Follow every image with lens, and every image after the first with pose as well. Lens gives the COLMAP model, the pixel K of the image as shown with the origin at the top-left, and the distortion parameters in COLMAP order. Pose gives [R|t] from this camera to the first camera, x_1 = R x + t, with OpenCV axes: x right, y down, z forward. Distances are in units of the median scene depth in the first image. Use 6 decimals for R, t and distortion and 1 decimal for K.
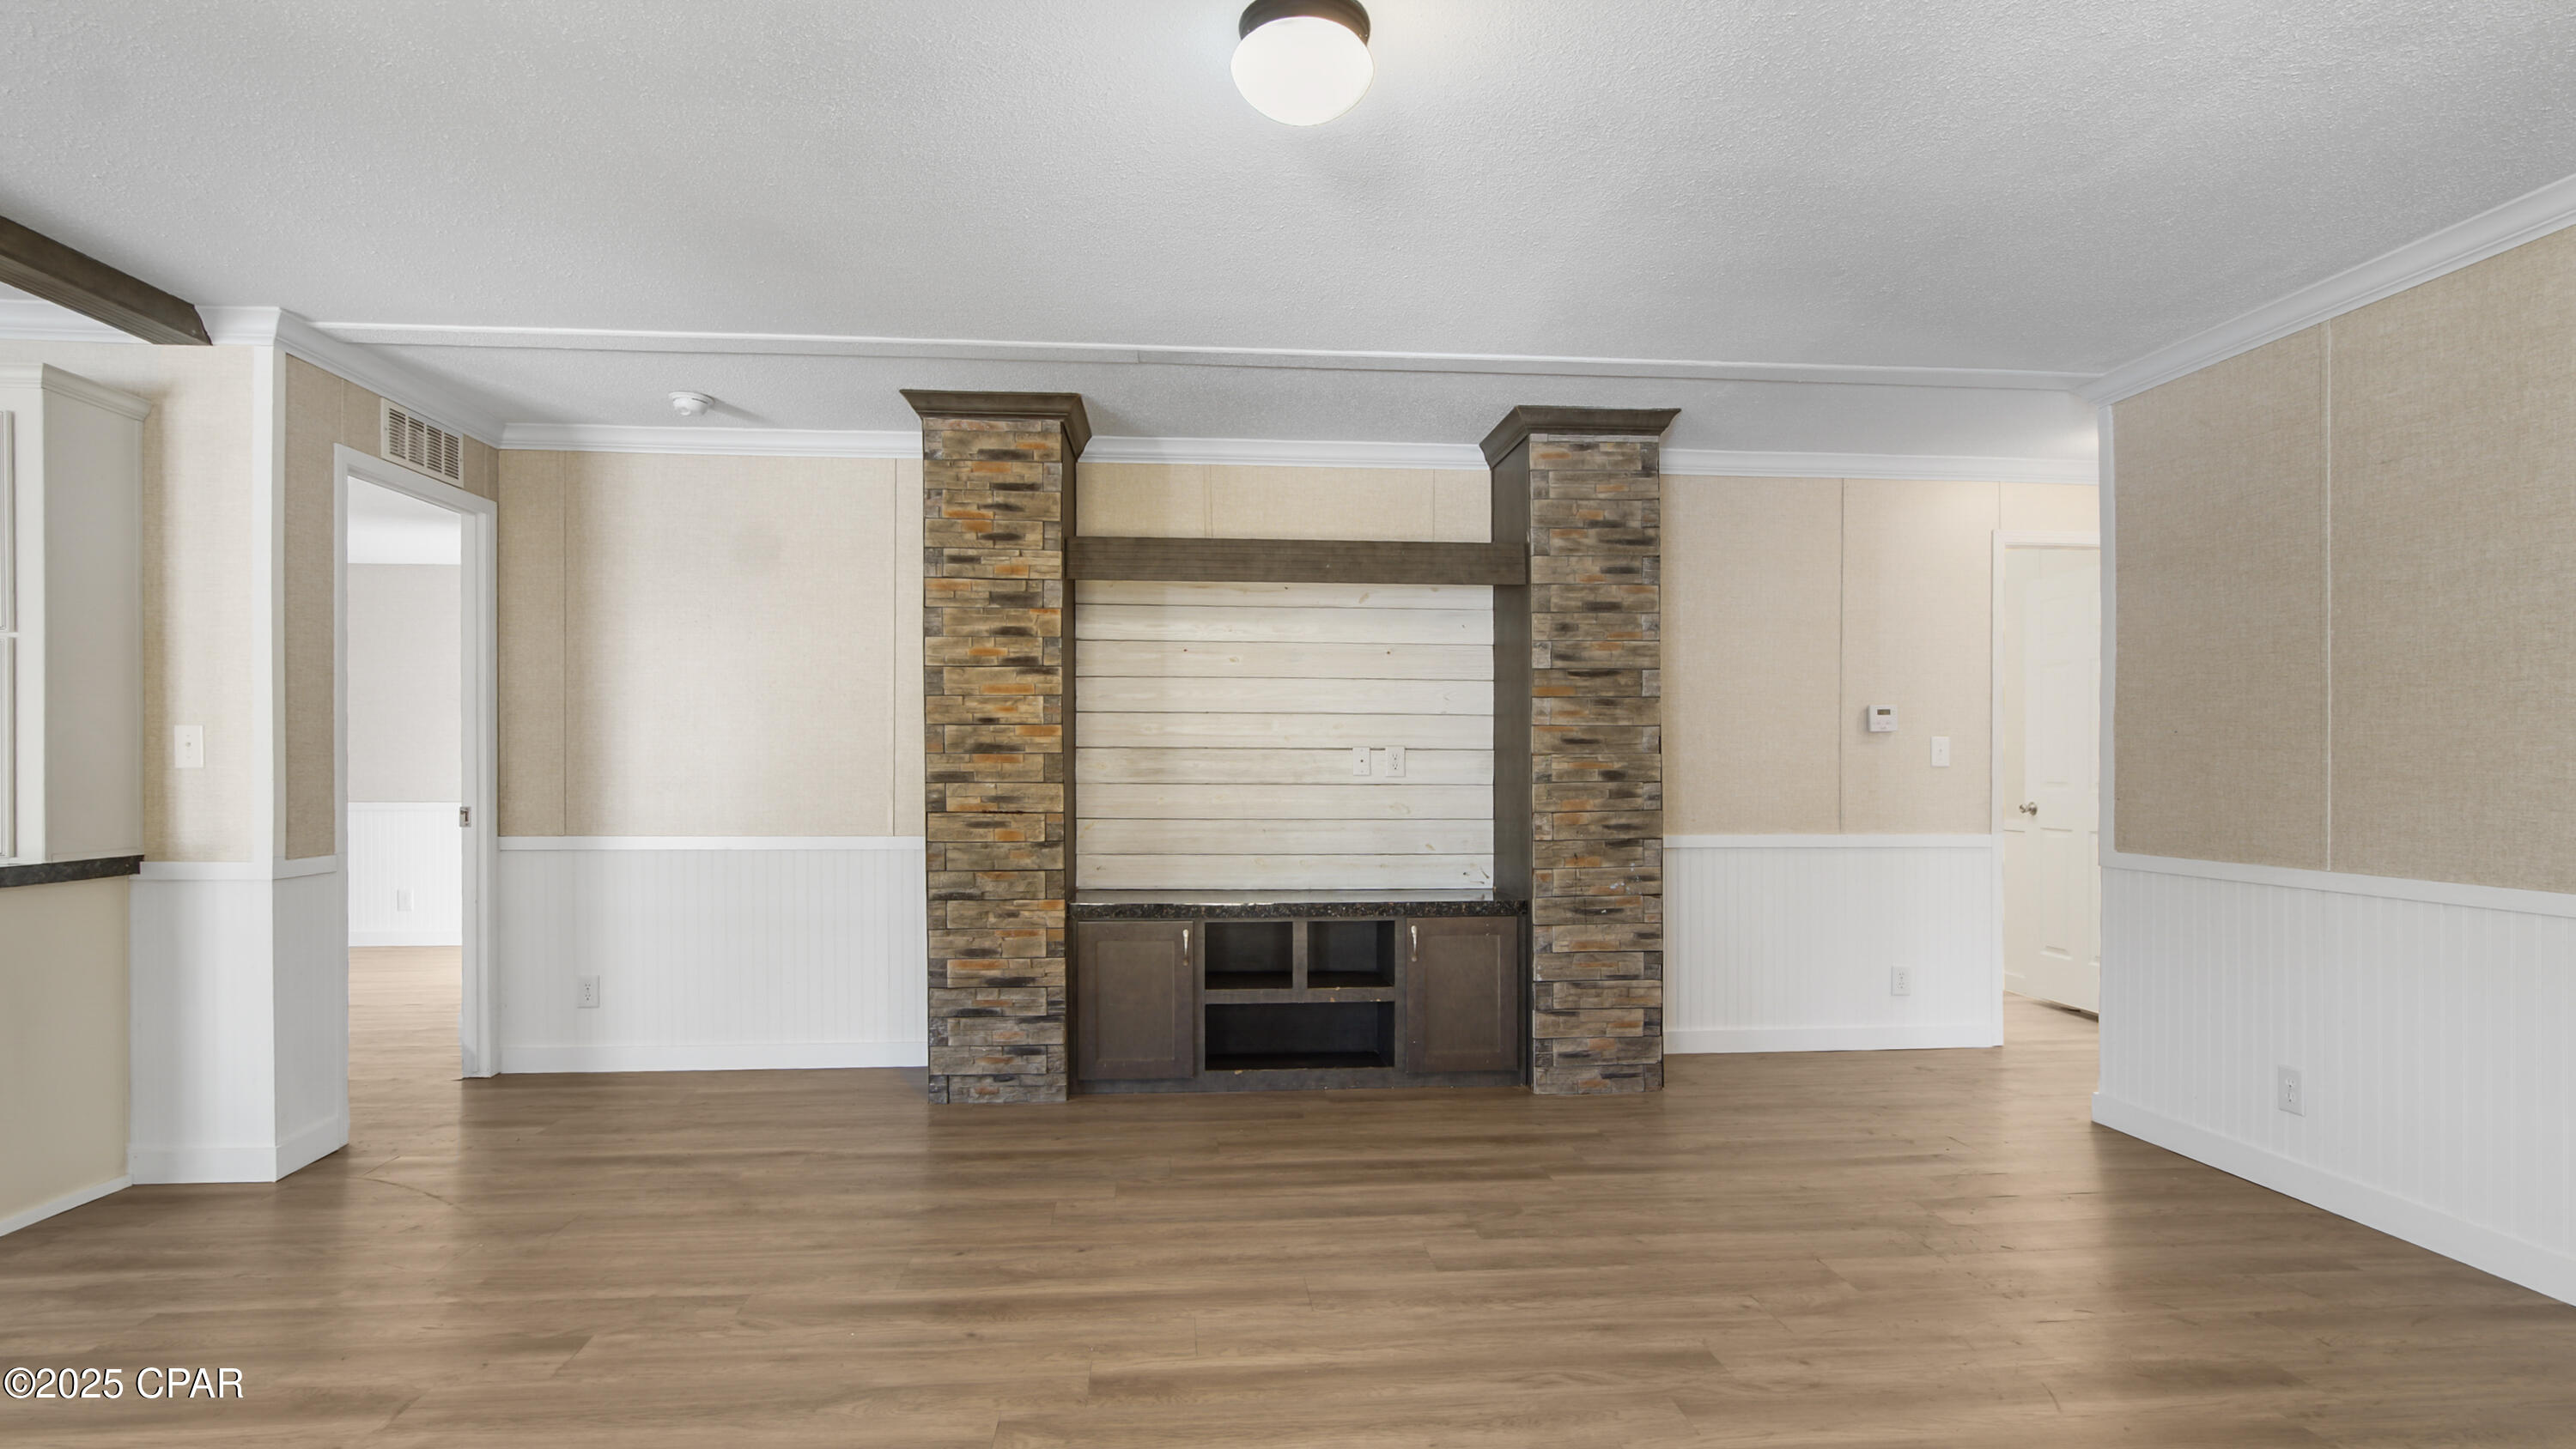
lens RADIAL K [[1225.5, 0, 1267.8], [0, 1225.5, 763.3], [0, 0, 1]] dist [0.006037, 0.002082]
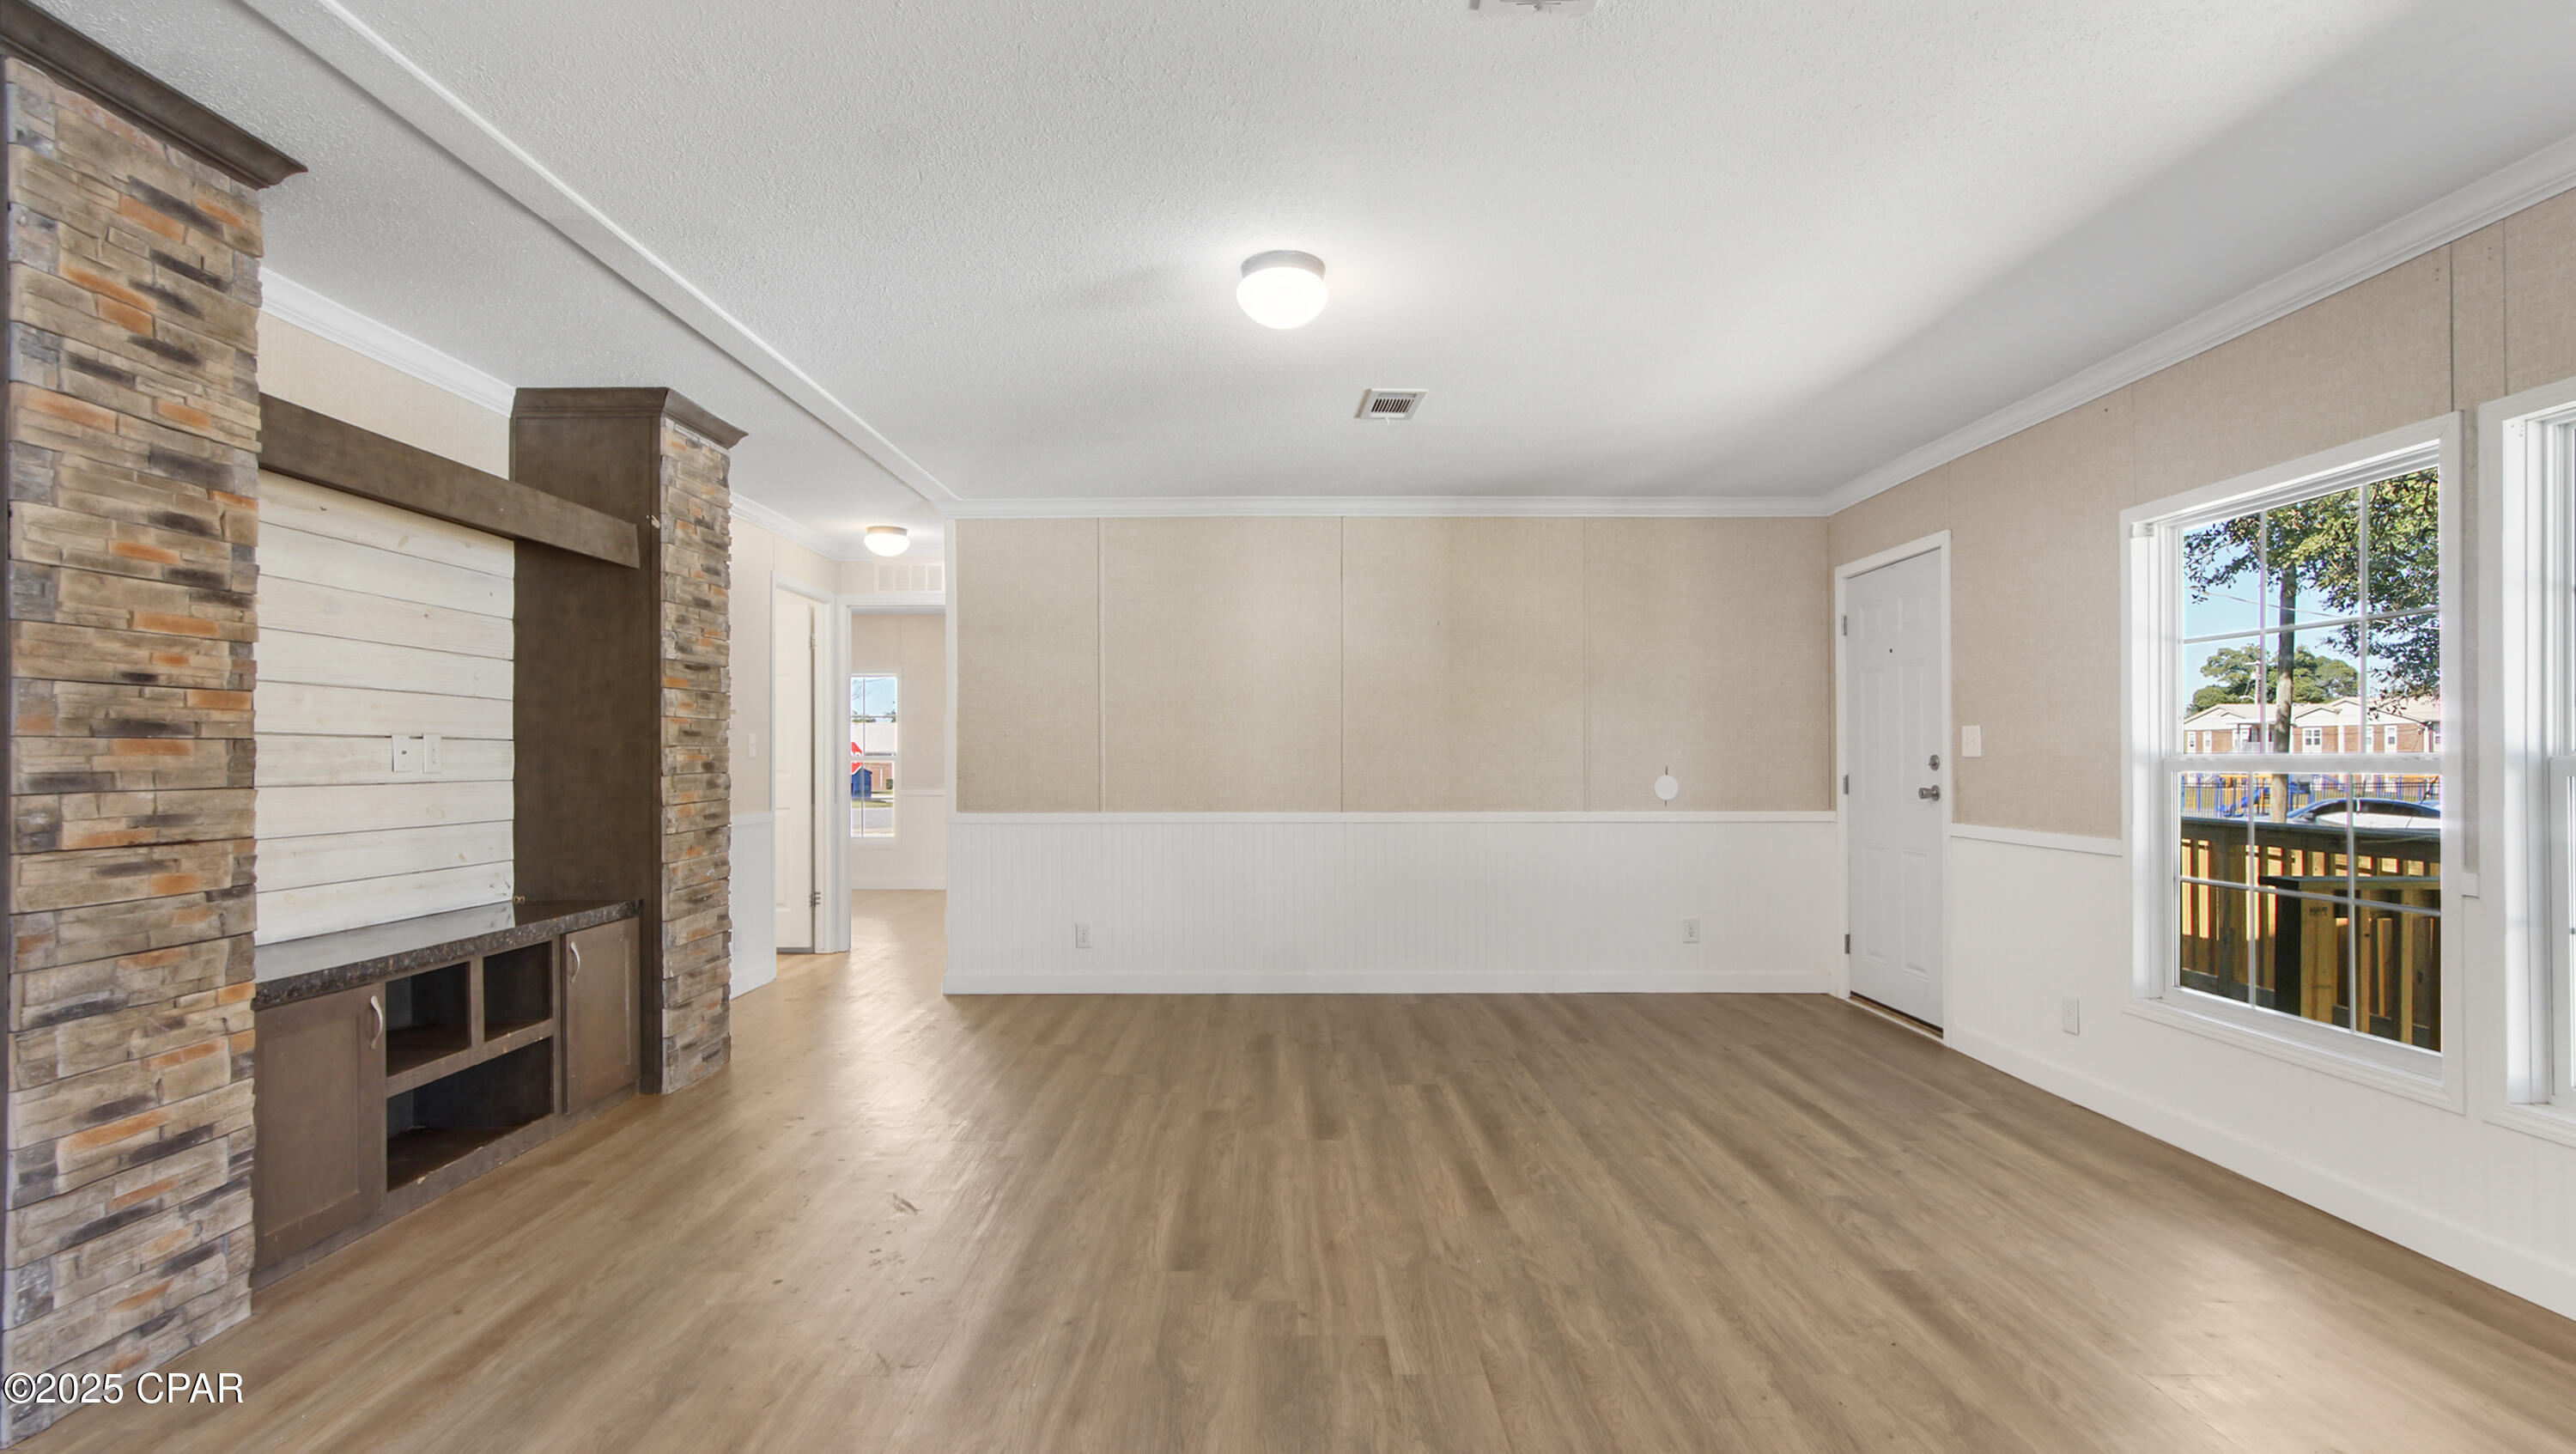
lens RADIAL K [[1225.8, 0, 1284.6], [0, 1225.8, 741.7], [0, 0, 1]] dist [0.006037, 0.002082]
pose [[0.066714, 0.010461, 0.997717, -0.741847], [0.001433, 0.999943, -0.010580, 0.000349], [-0.997771, 0.002135, 0.066695, 0.452824]]
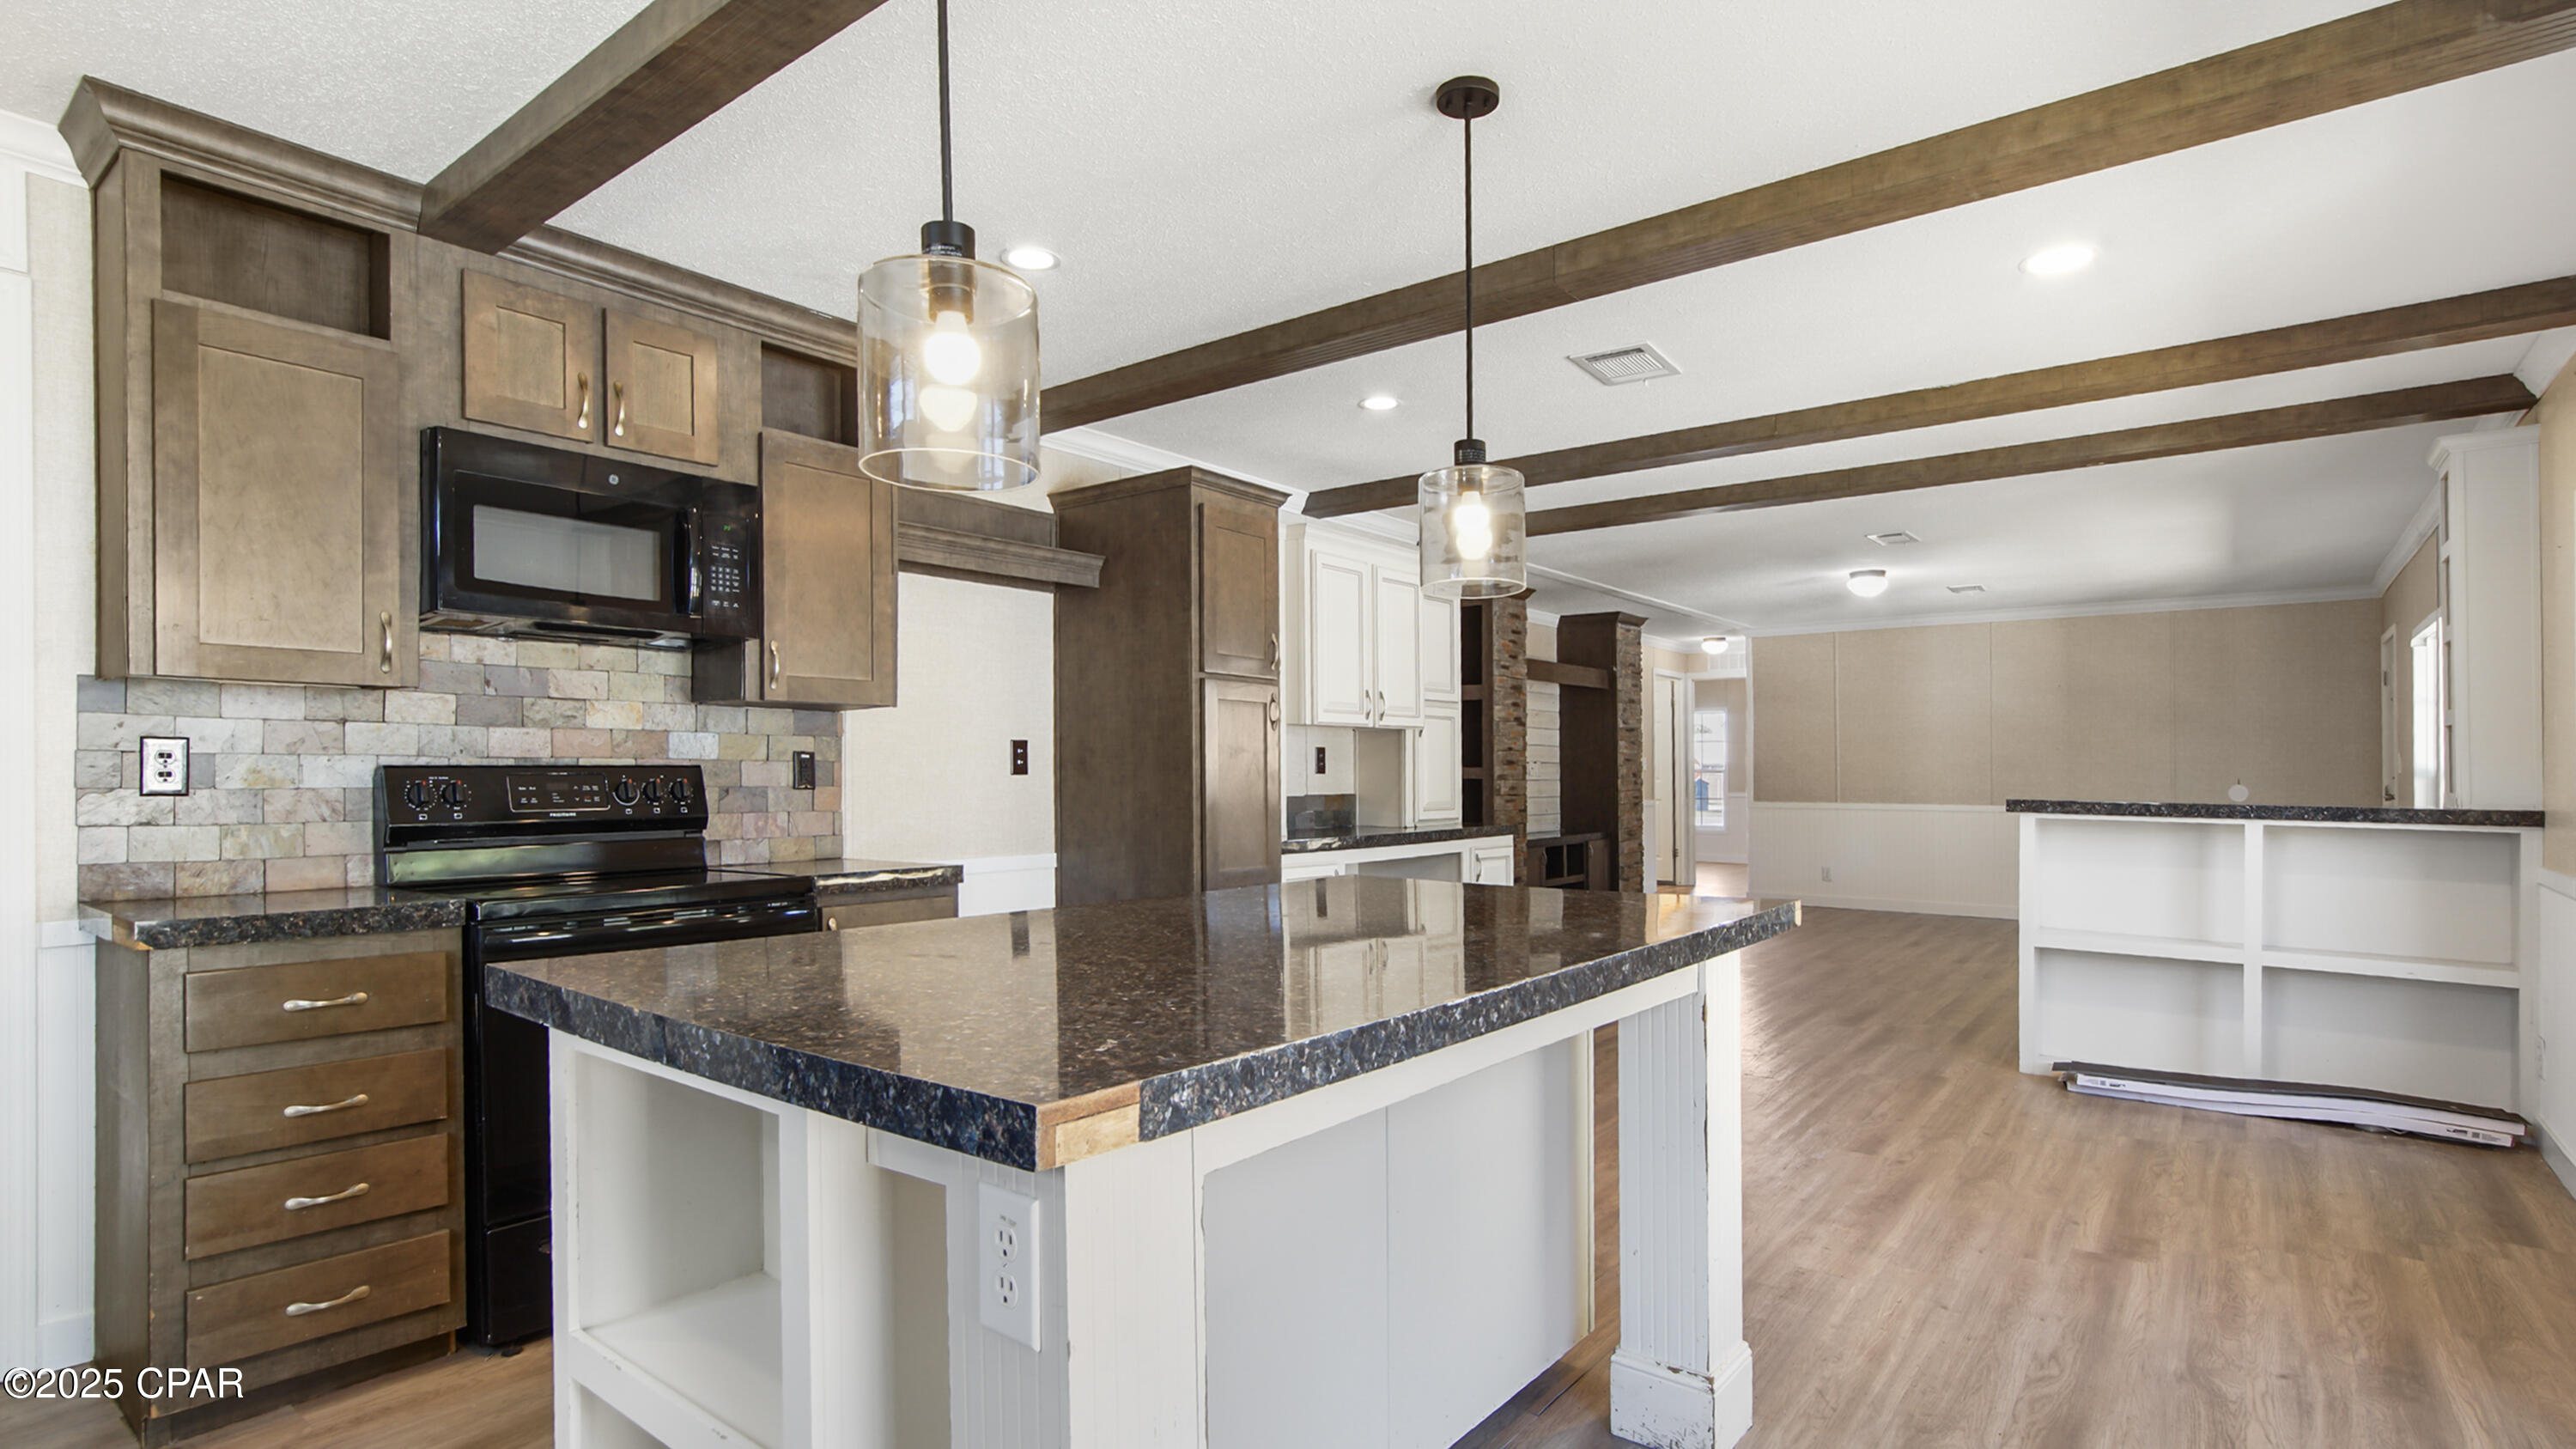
lens RADIAL K [[1225.9, 0, 1280.8], [0, 1225.9, 743.3], [0, 0, 1]] dist [0.006037, 0.002082]
pose [[0.664304, 0.012820, 0.747353, -1.925816], [-0.001541, 0.999874, -0.015781, -0.012487], [-0.747461, 0.009332, 0.664240, -0.034199]]
